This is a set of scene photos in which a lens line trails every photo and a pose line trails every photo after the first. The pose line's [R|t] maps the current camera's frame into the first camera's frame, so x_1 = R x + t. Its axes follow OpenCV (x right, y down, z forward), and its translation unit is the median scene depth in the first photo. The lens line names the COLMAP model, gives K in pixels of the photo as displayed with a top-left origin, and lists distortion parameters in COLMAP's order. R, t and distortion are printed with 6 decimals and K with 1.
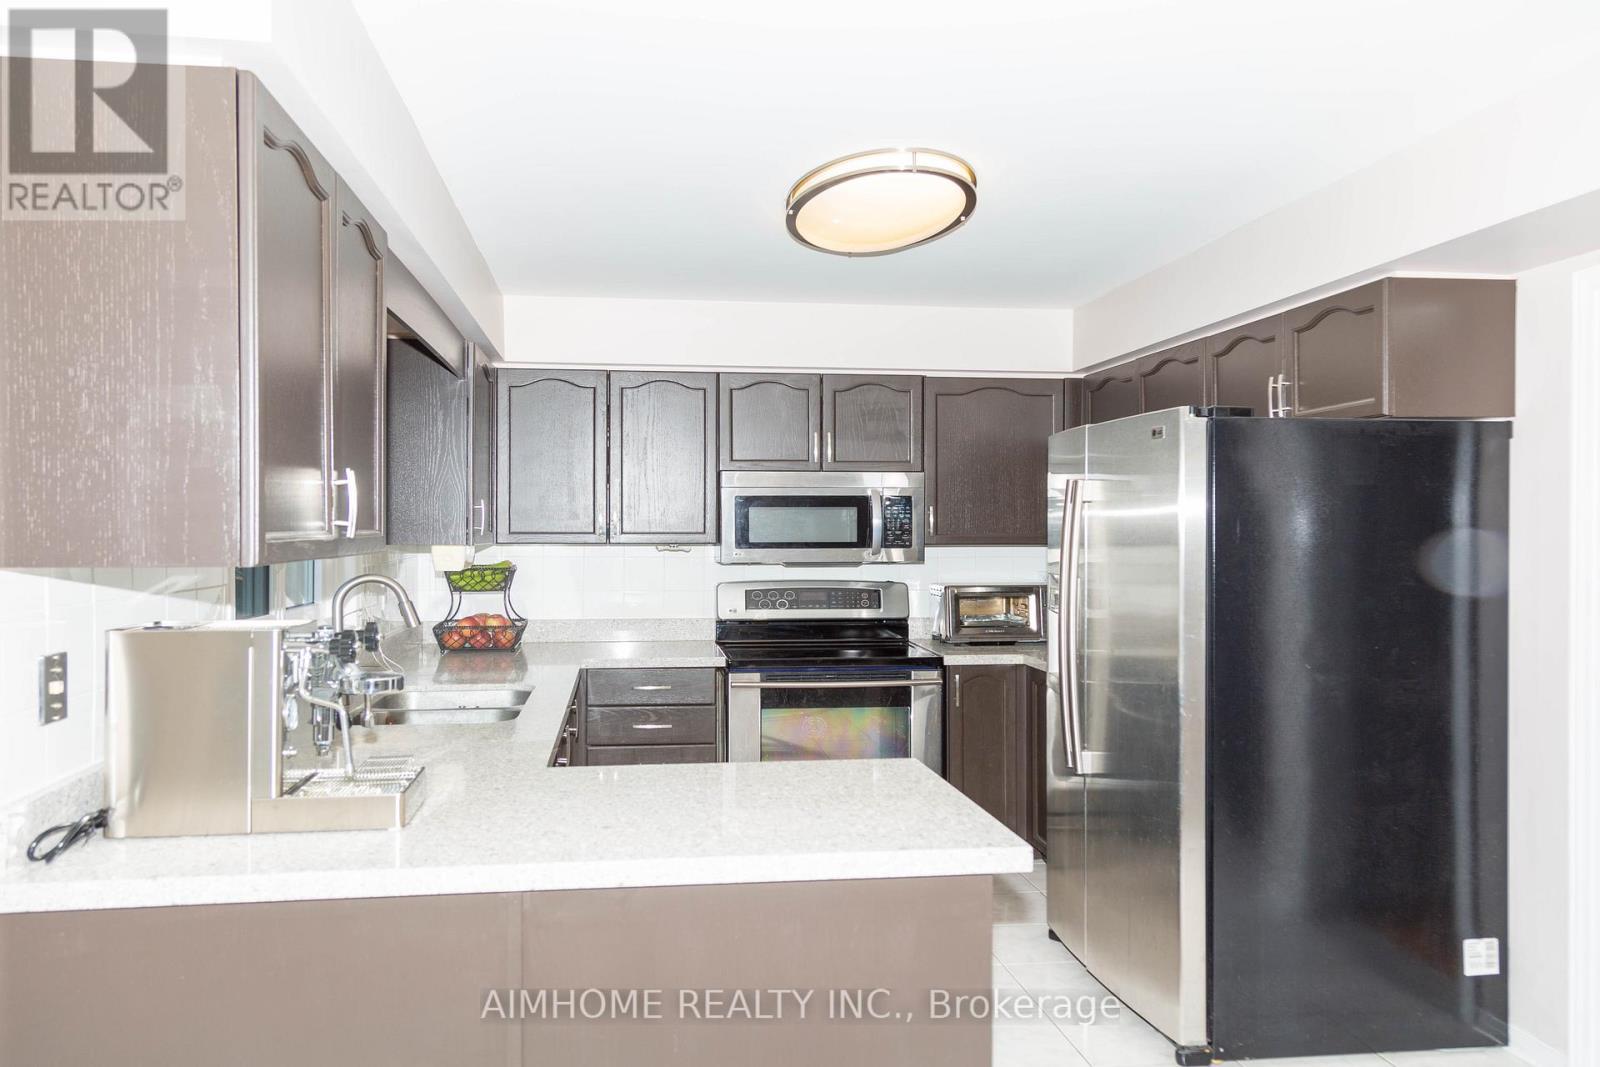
lens RADIAL K [[1284.6, 0, 800.0], [0, 1284.6, 533.5], [0, 0, 1]] dist [0.003939, -0.007113]
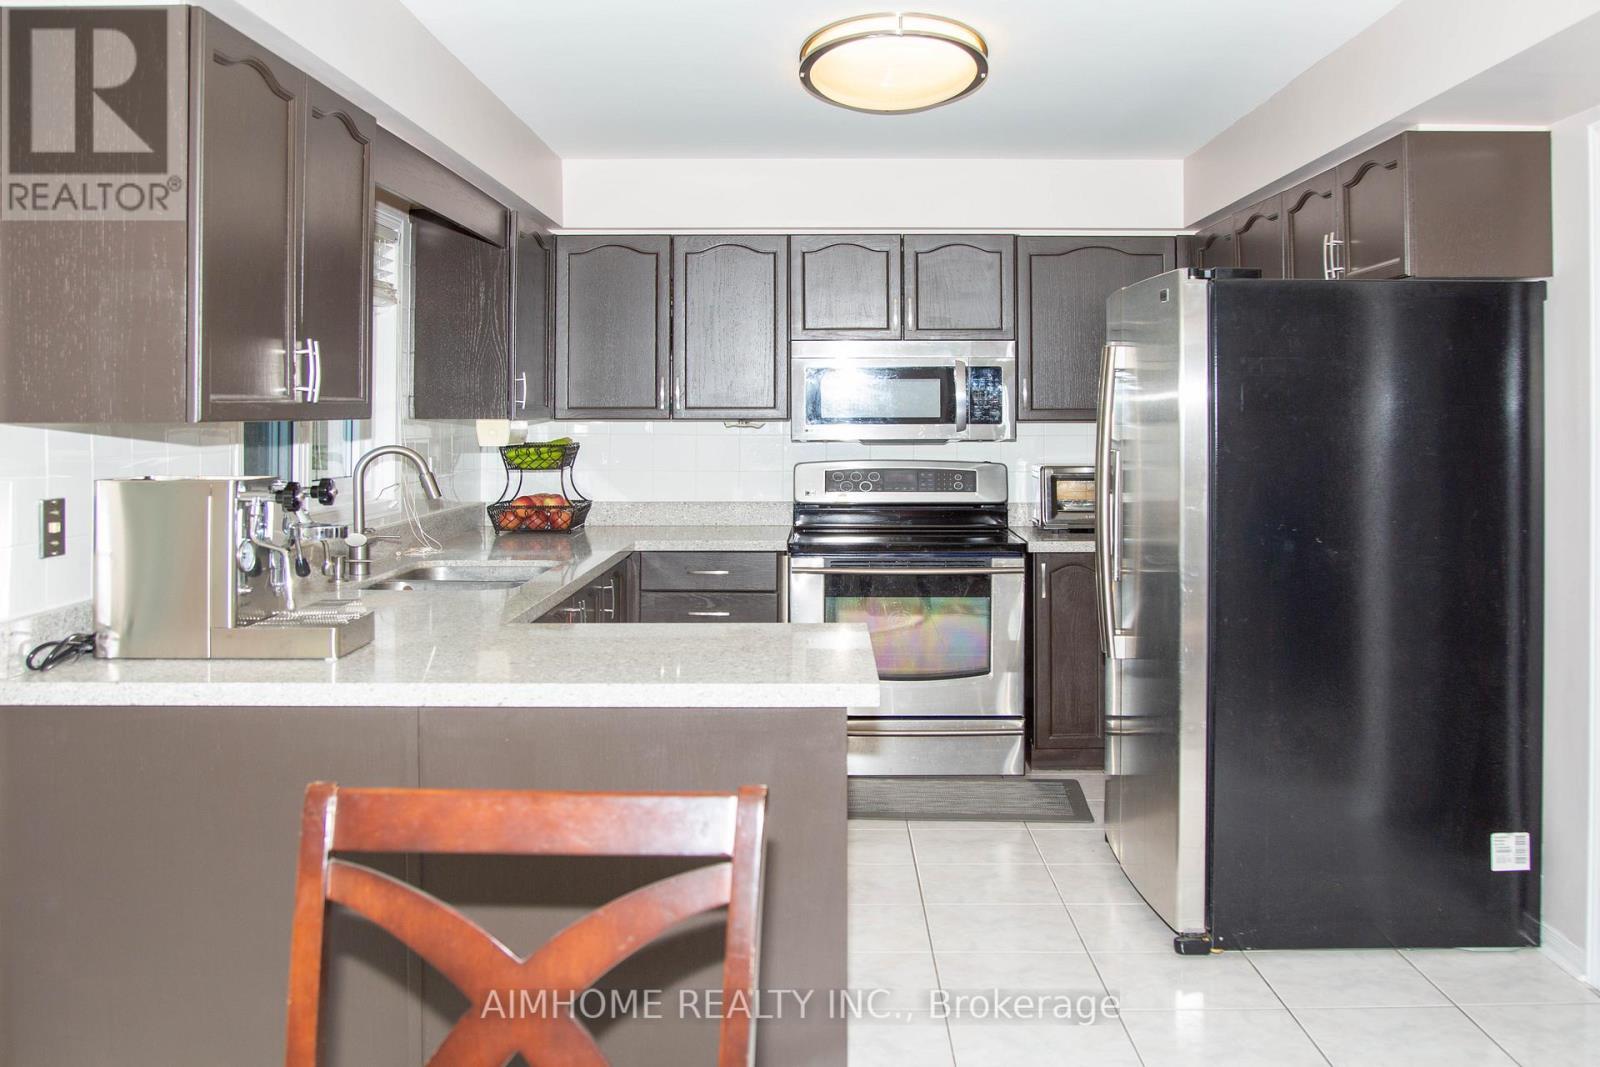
lens RADIAL K [[1571.2, 0, 842.3], [0, 1571.2, 396.7], [0, 0, 1]] dist [-0.066936, 0.019690]
pose [[0.991932, -0.002755, -0.126738, 0.130316], [0.000918, 0.999894, -0.014553, 0.008844], [0.126765, 0.014320, 0.991829, -0.128988]]
